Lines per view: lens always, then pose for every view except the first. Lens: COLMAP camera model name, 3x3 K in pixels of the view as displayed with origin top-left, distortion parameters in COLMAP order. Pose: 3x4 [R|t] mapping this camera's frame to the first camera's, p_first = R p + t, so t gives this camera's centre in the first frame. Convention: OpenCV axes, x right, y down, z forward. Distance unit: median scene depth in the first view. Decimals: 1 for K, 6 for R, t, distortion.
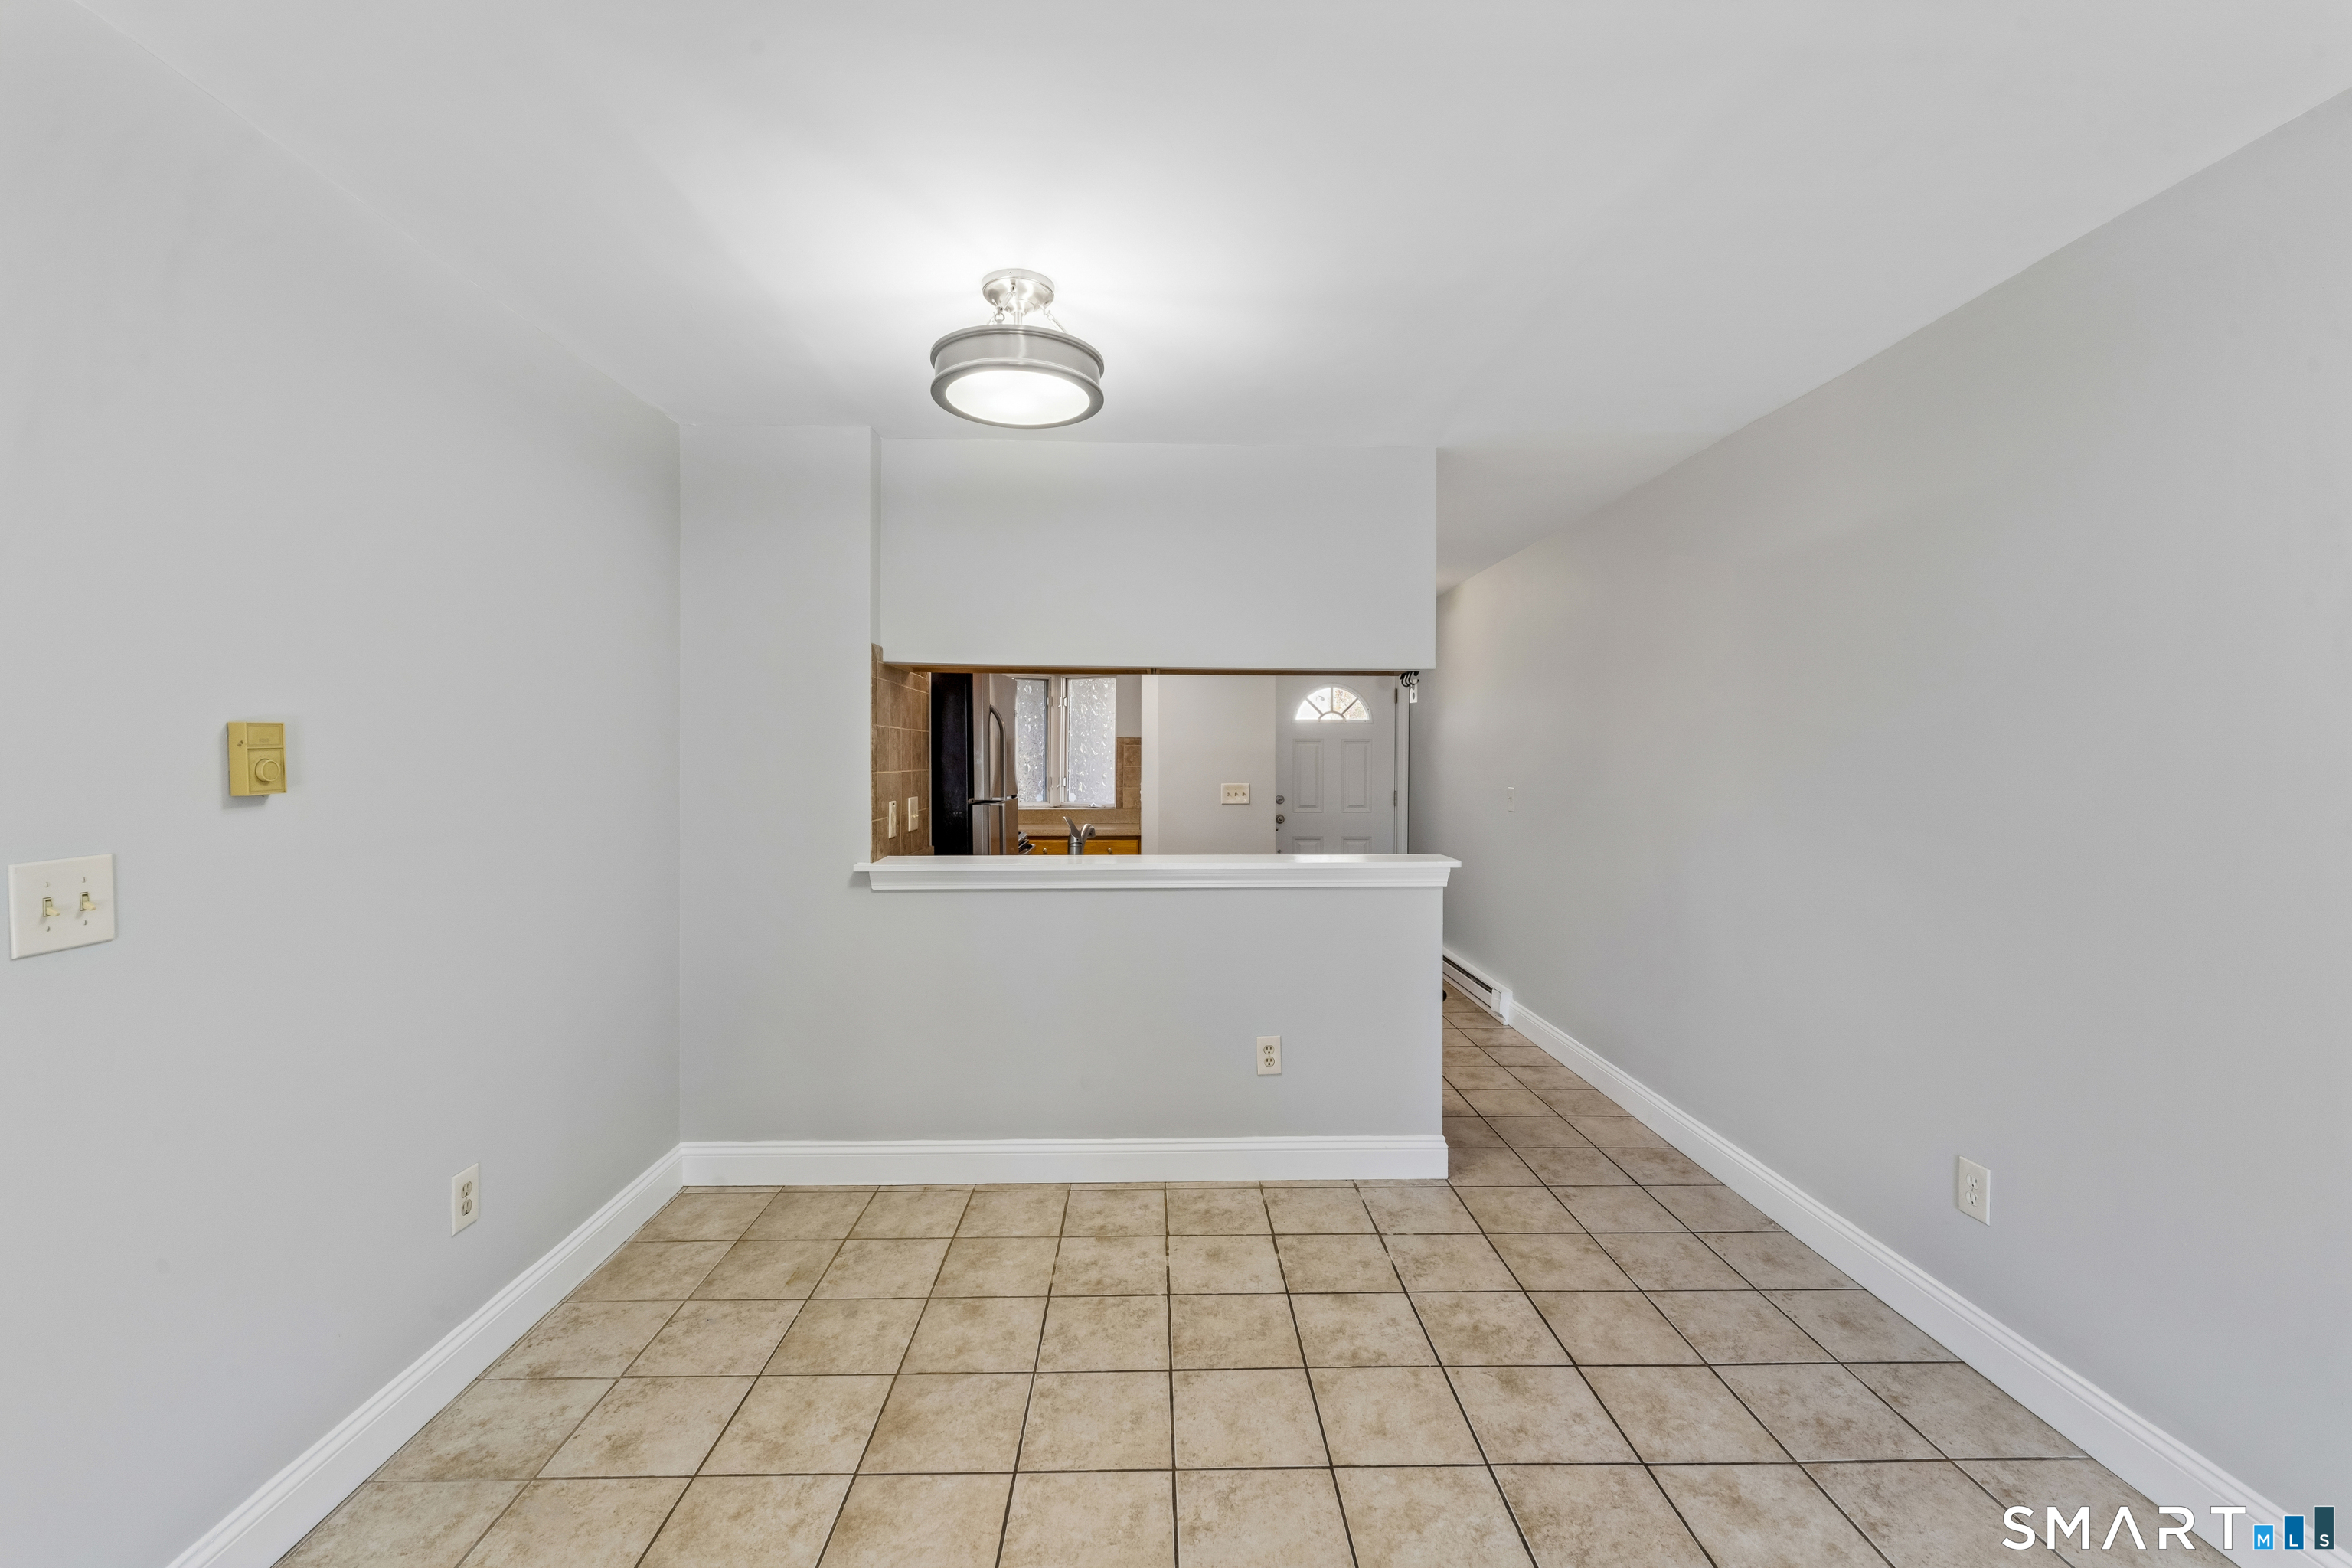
lens RADIAL K [[955.9, 0, 1169.1], [0, 955.9, 769.8], [0, 0, 1]] dist [0.000949, -0.000505]
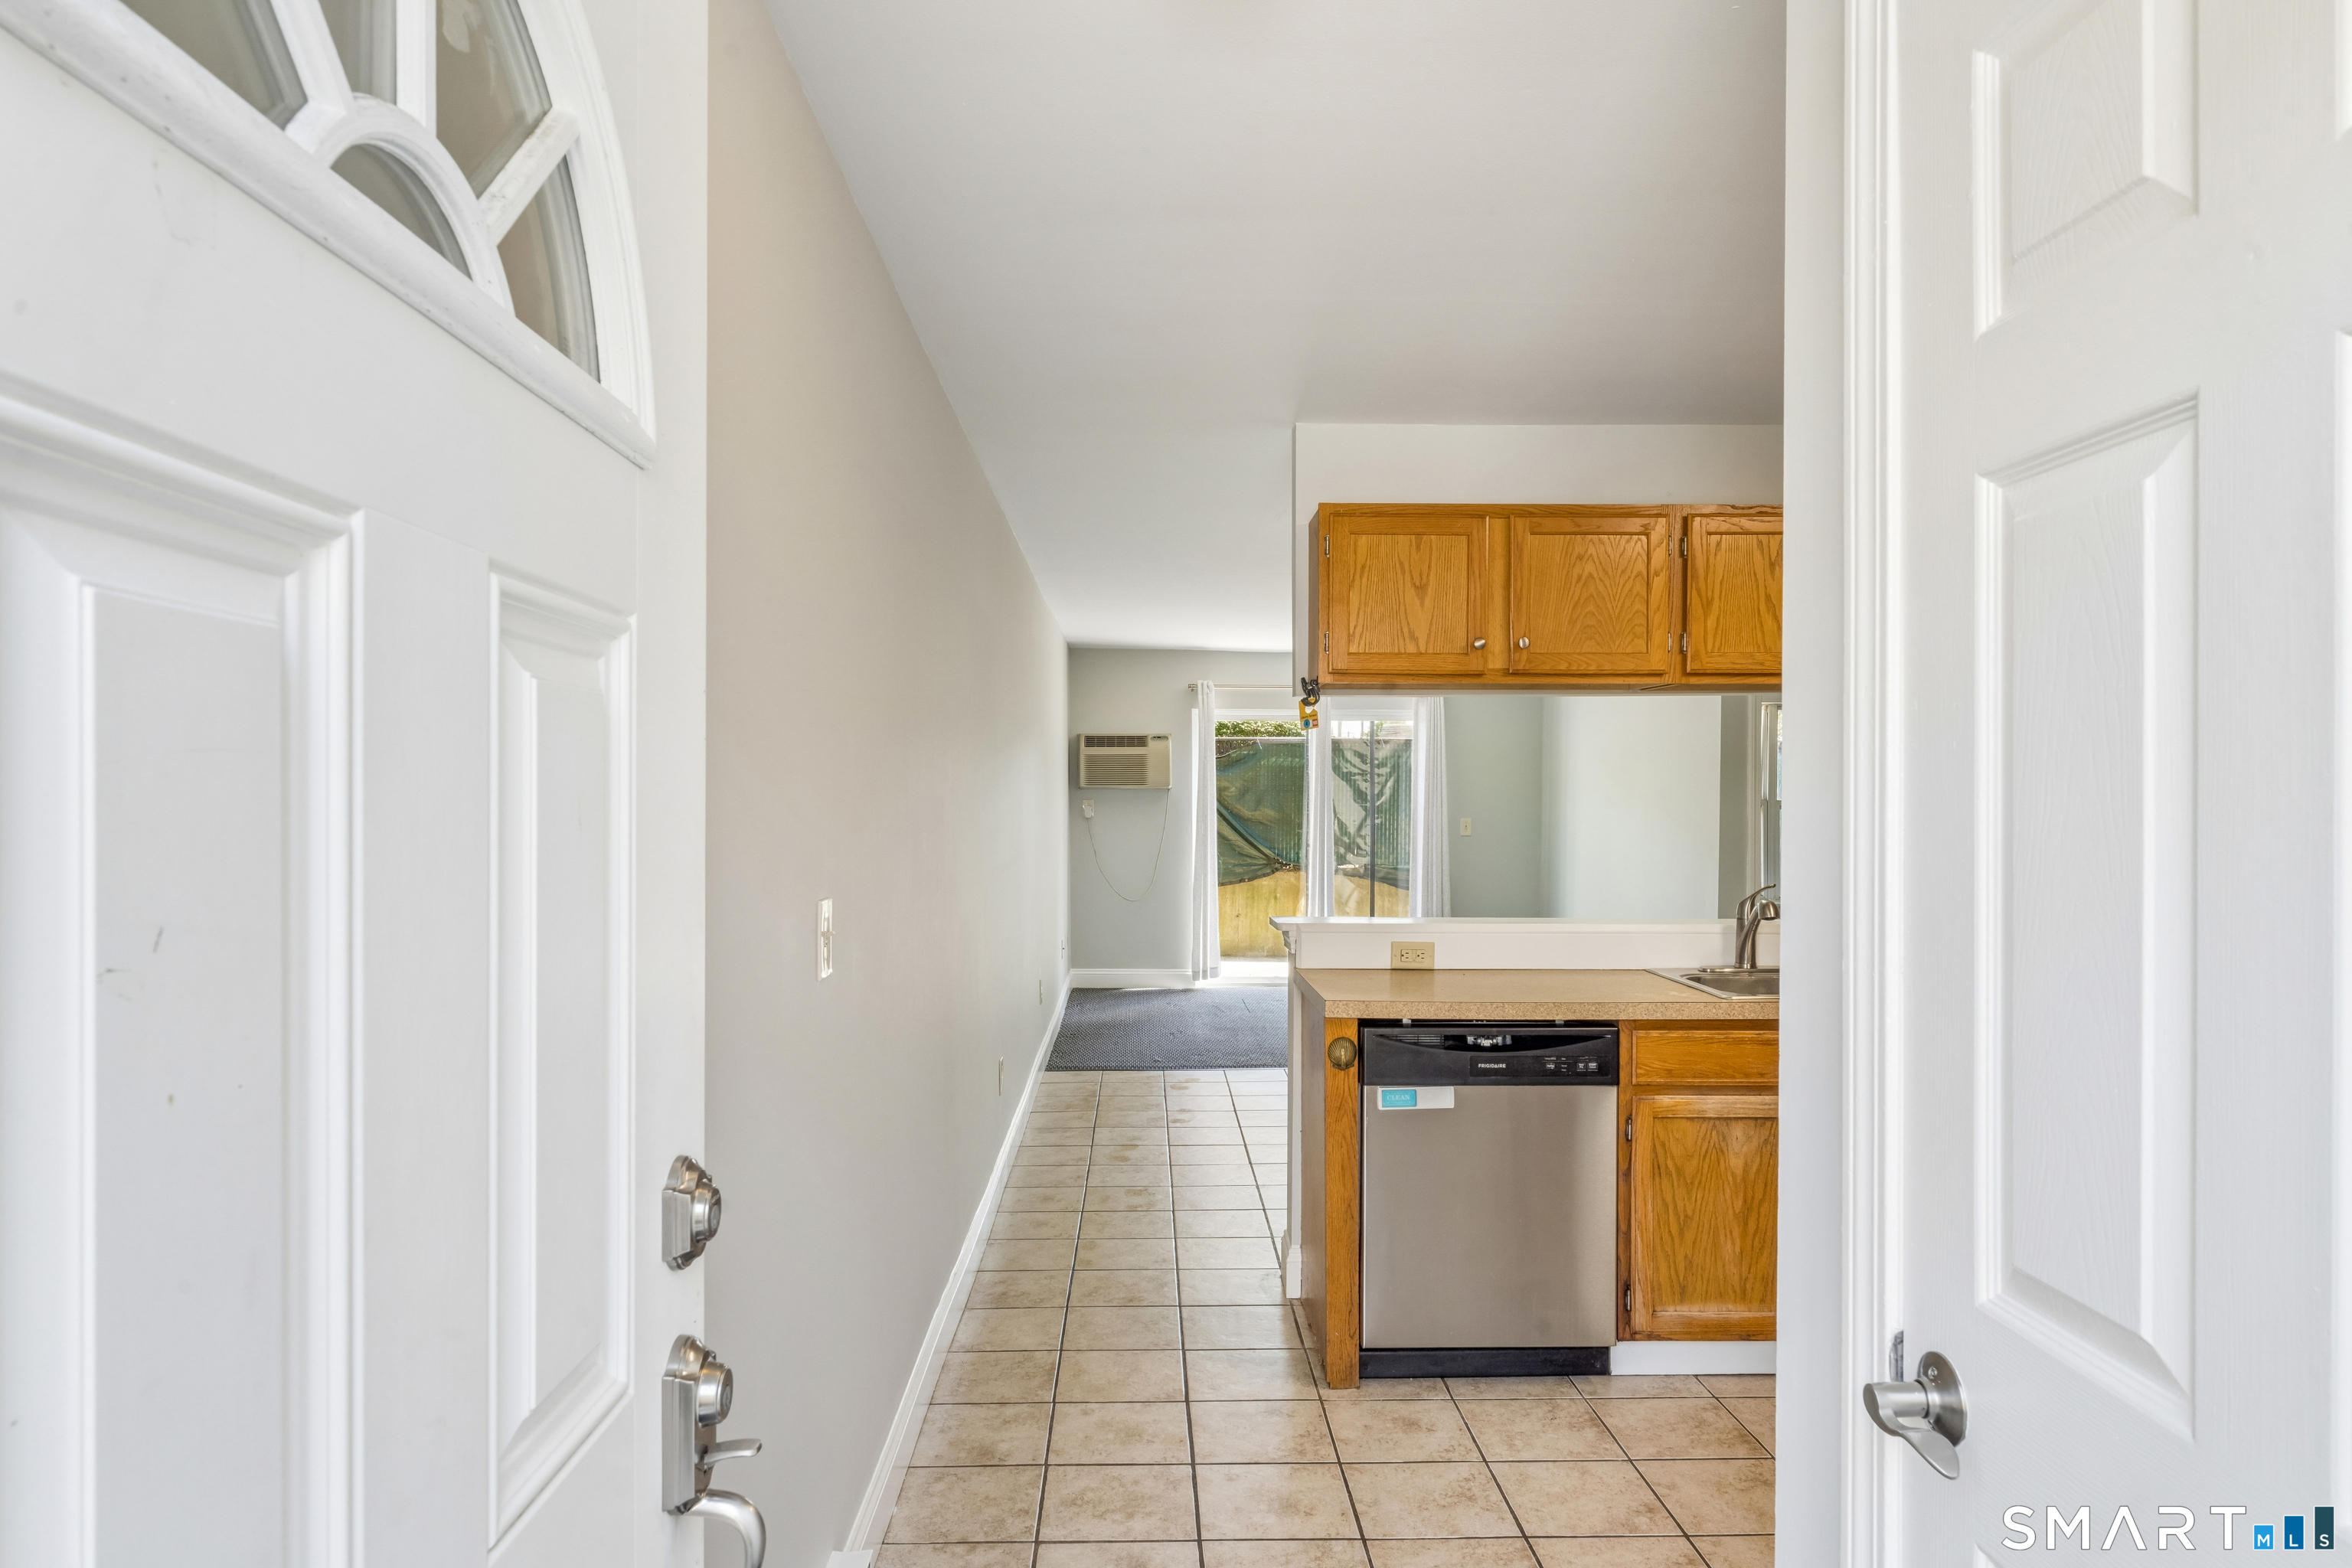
lens RADIAL K [[1423.2, 0, 1167.3], [0, 1423.2, 798.2], [0, 0, 1]] dist [-0.004972, -0.005011]
pose [[-0.999964, -0.008474, 0.000974, 0.451888], [-0.008460, 0.999876, 0.013299, -0.033781], [-0.001086, 0.013290, -0.999911, 2.607861]]
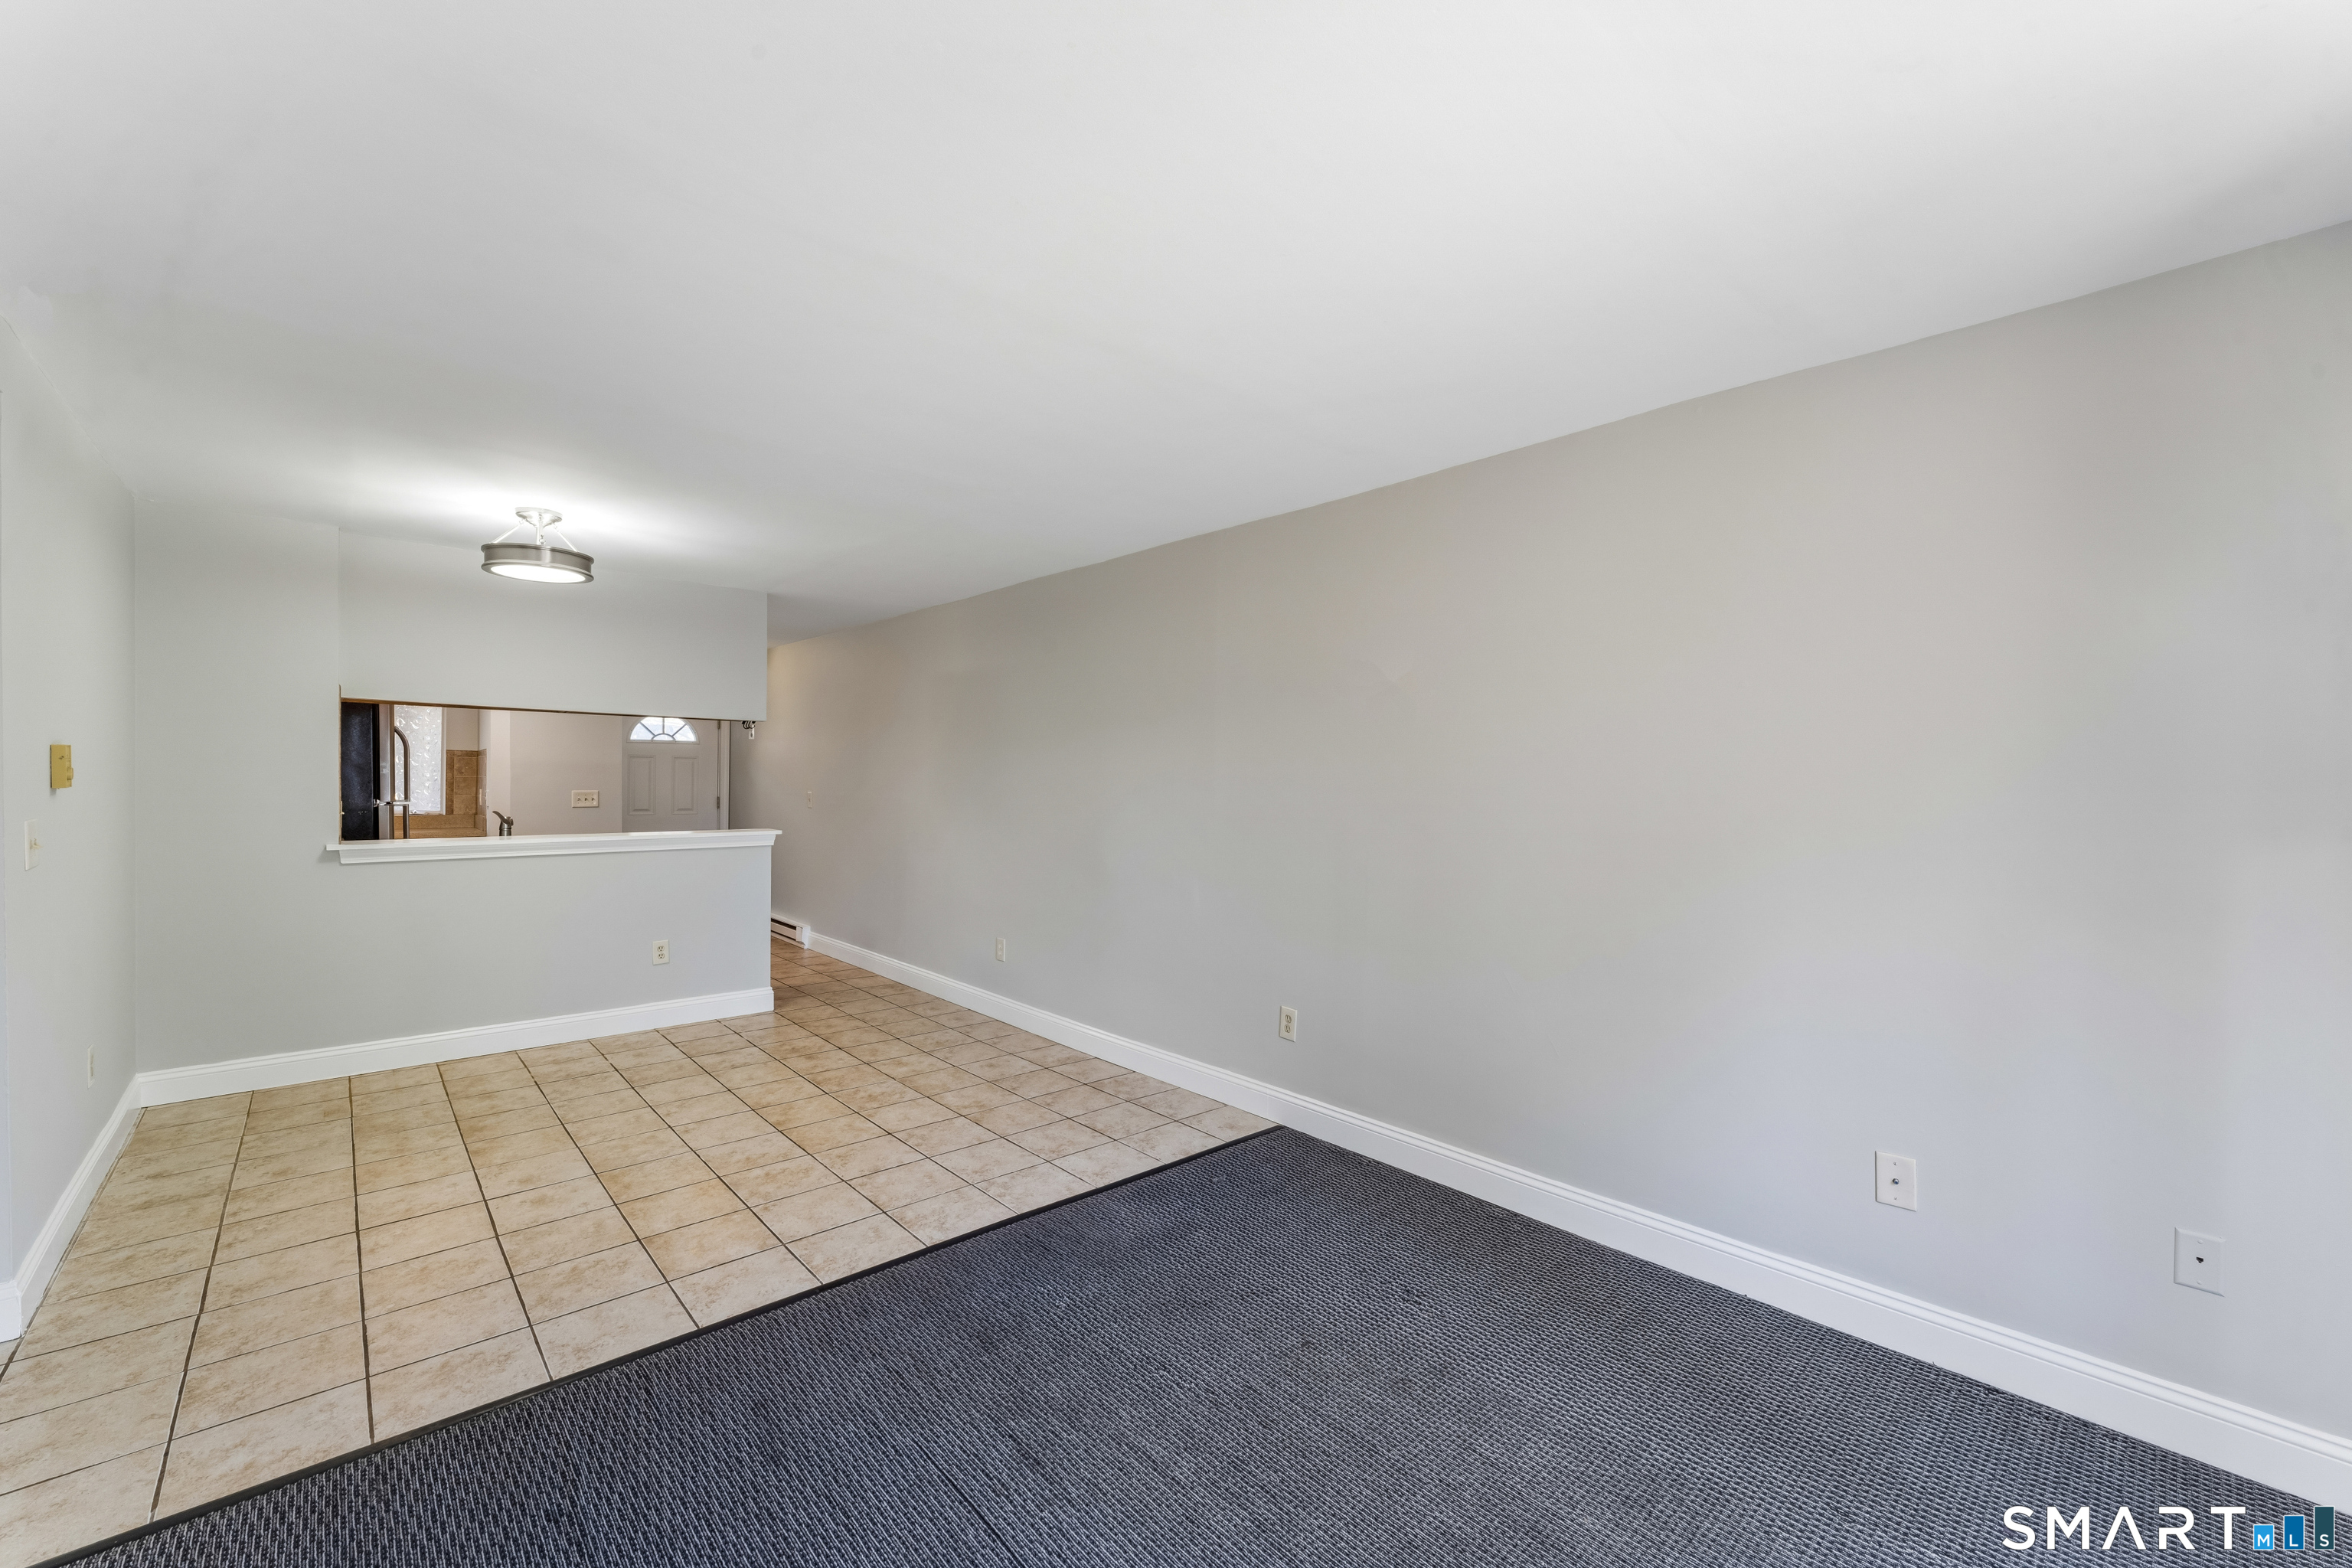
lens RADIAL K [[955.9, 0, 1175.5], [0, 955.9, 785.4], [0, 0, 1]] dist [0.000949, -0.000505]
pose [[0.758586, -0.001102, 0.651572, -0.326203], [-0.000321, 0.999998, 0.002066, 0.011972], [-0.651573, -0.001777, 0.758584, -0.904390]]
